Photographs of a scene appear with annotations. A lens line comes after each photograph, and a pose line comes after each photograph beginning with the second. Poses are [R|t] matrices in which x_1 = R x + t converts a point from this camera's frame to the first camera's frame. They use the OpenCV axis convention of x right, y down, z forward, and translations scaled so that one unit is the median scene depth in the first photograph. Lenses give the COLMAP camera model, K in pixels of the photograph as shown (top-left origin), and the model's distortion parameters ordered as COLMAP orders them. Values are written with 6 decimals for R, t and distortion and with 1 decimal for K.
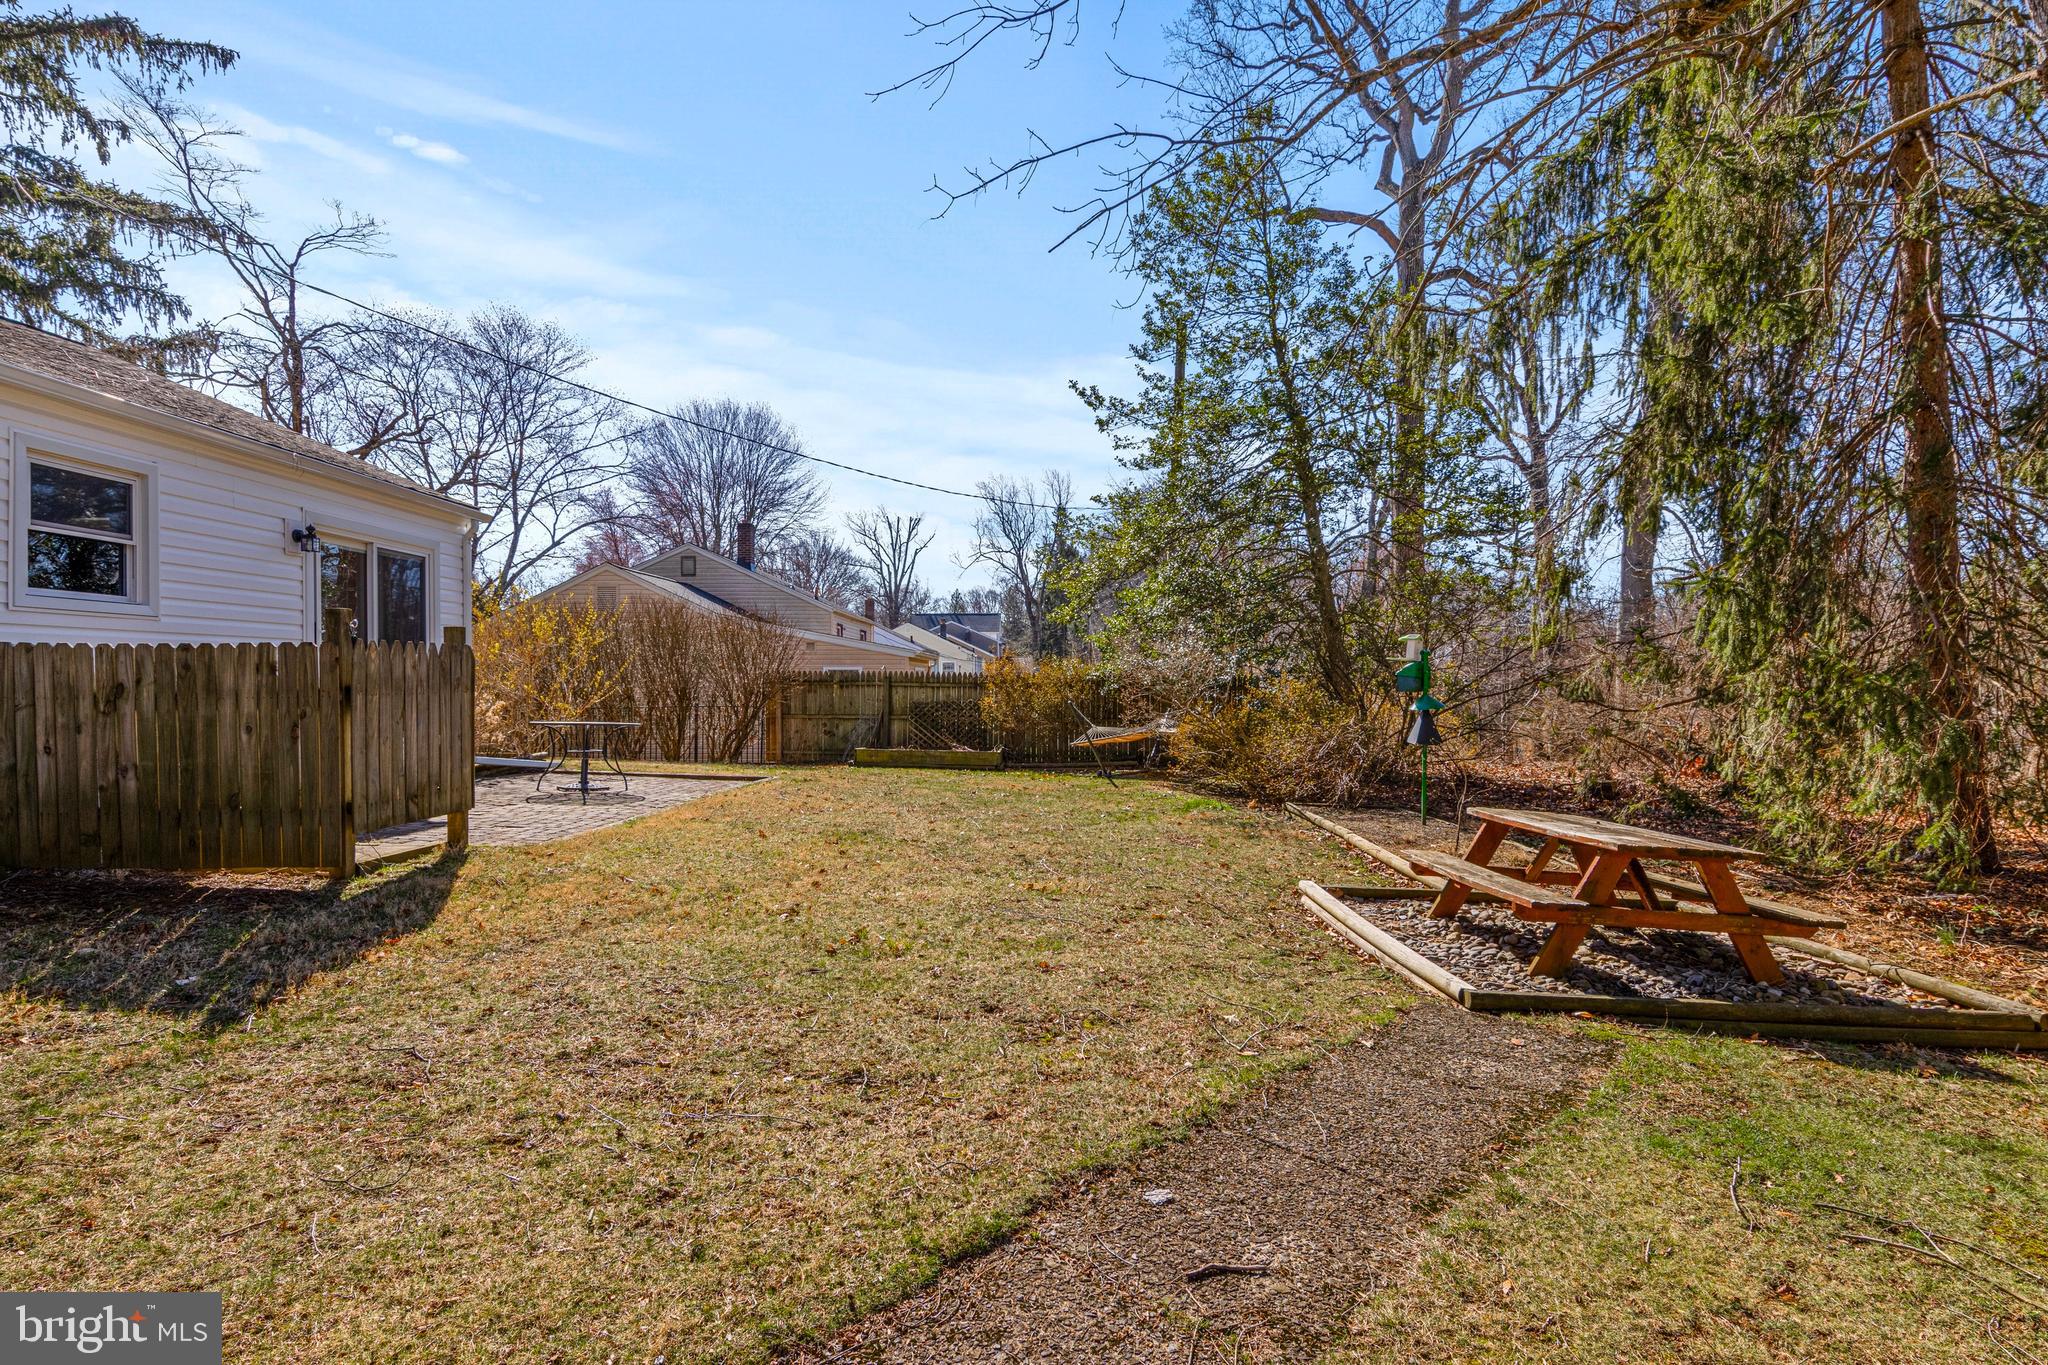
lens RADIAL K [[1051.6, 0, 1019.2], [0, 1051.6, 675.2], [0, 0, 1]] dist [0.011235, -0.002665]
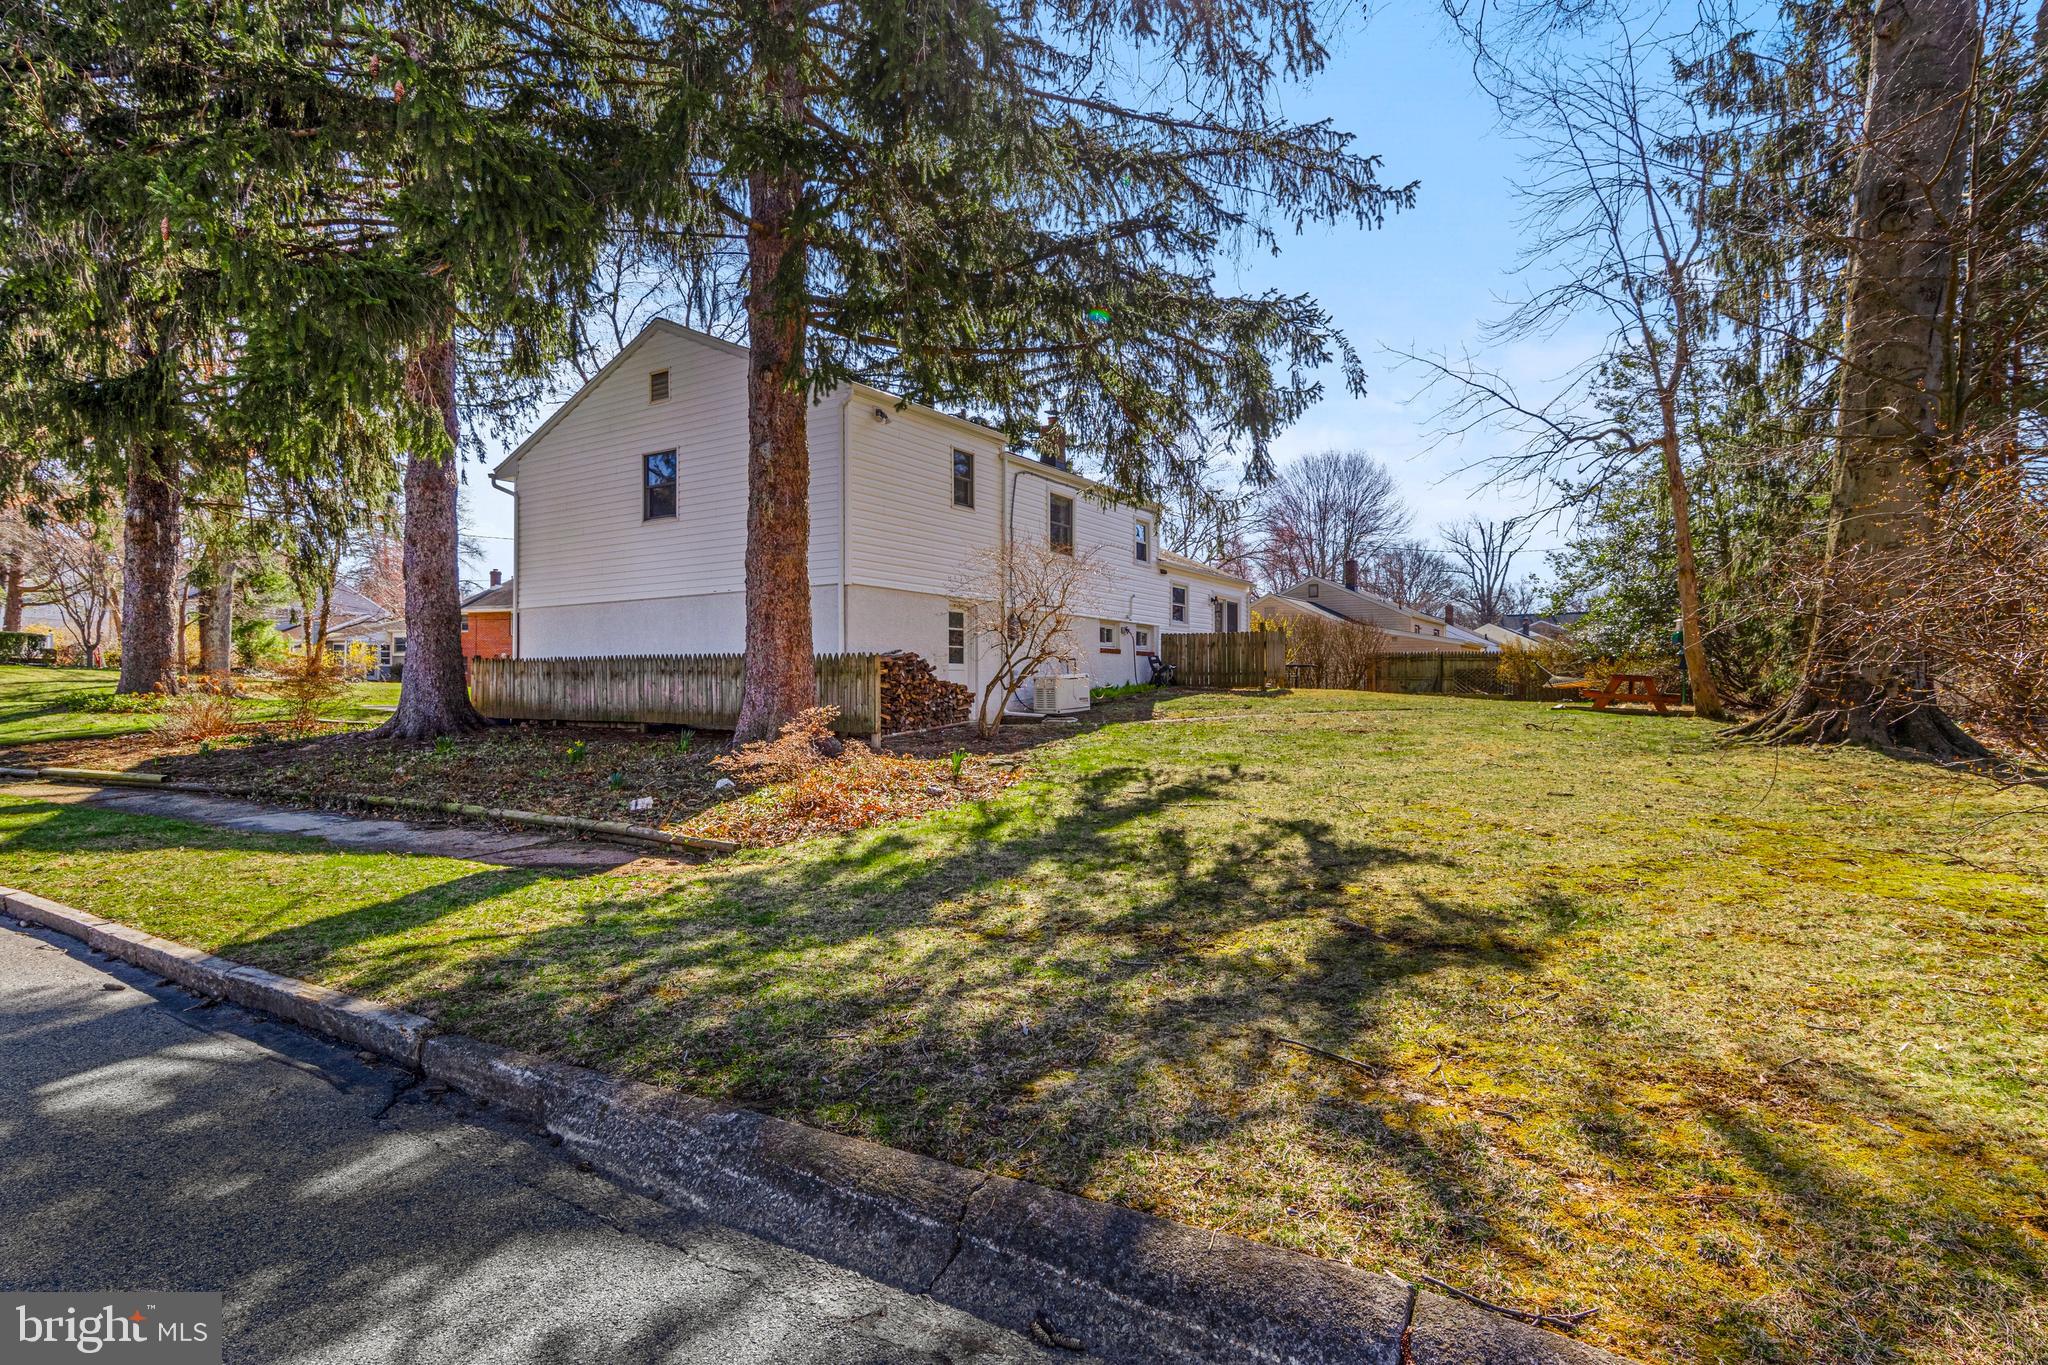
lens RADIAL K [[1051.6, 0, 1019.8], [0, 1051.6, 668.4], [0, 0, 1]] dist [0.011235, -0.002665]
pose [[0.852491, -0.012647, -0.522589, 0.054330], [0.005884, 0.999876, -0.014598, 0.012824], [0.522709, 0.009369, 0.852459, -0.238016]]
